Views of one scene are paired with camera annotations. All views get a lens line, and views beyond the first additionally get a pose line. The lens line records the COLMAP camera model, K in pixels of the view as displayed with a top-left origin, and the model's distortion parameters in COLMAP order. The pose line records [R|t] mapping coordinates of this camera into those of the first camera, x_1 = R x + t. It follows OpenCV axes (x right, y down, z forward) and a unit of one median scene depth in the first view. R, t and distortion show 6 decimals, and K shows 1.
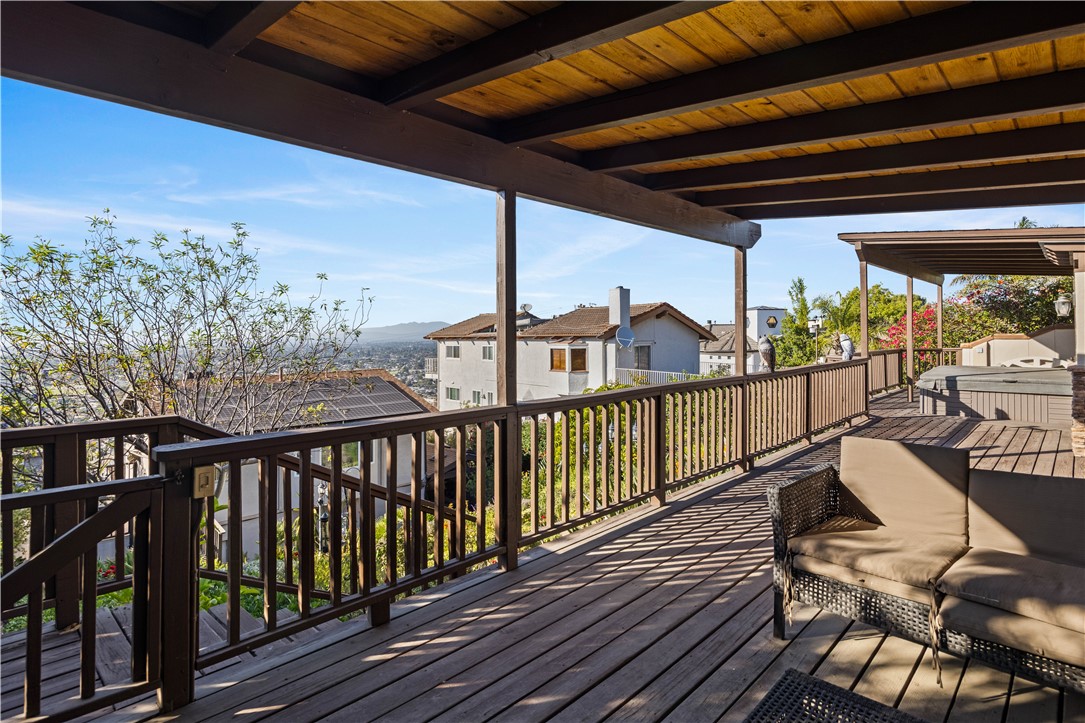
lens RADIAL K [[568.8, 0, 541.7], [0, 568.8, 338.6], [0, 0, 1]] dist [-0.003461, -0.001193]
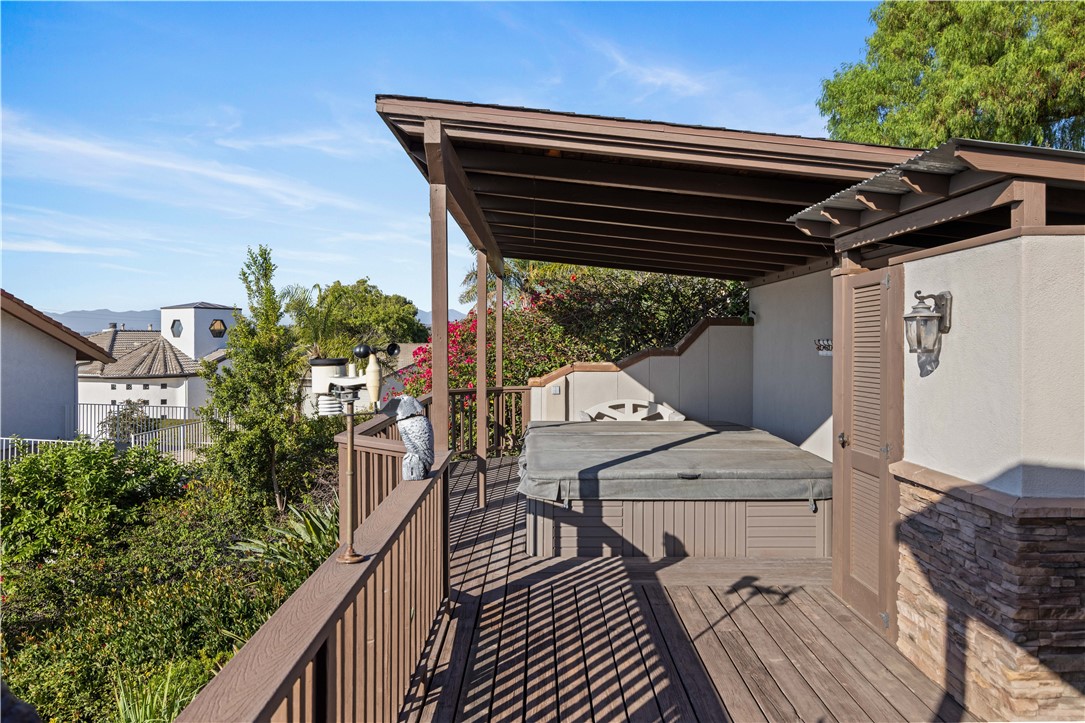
lens RADIAL K [[789.2, 0, 540.4], [0, 789.2, 358.4], [0, 0, 1]] dist [-0.014043, 0.001286]
pose [[0.719119, -0.005608, 0.694865, 0.176962], [-0.003002, 0.999933, 0.011178, -0.020873], [-0.694881, -0.010124, 0.719054, 0.397539]]
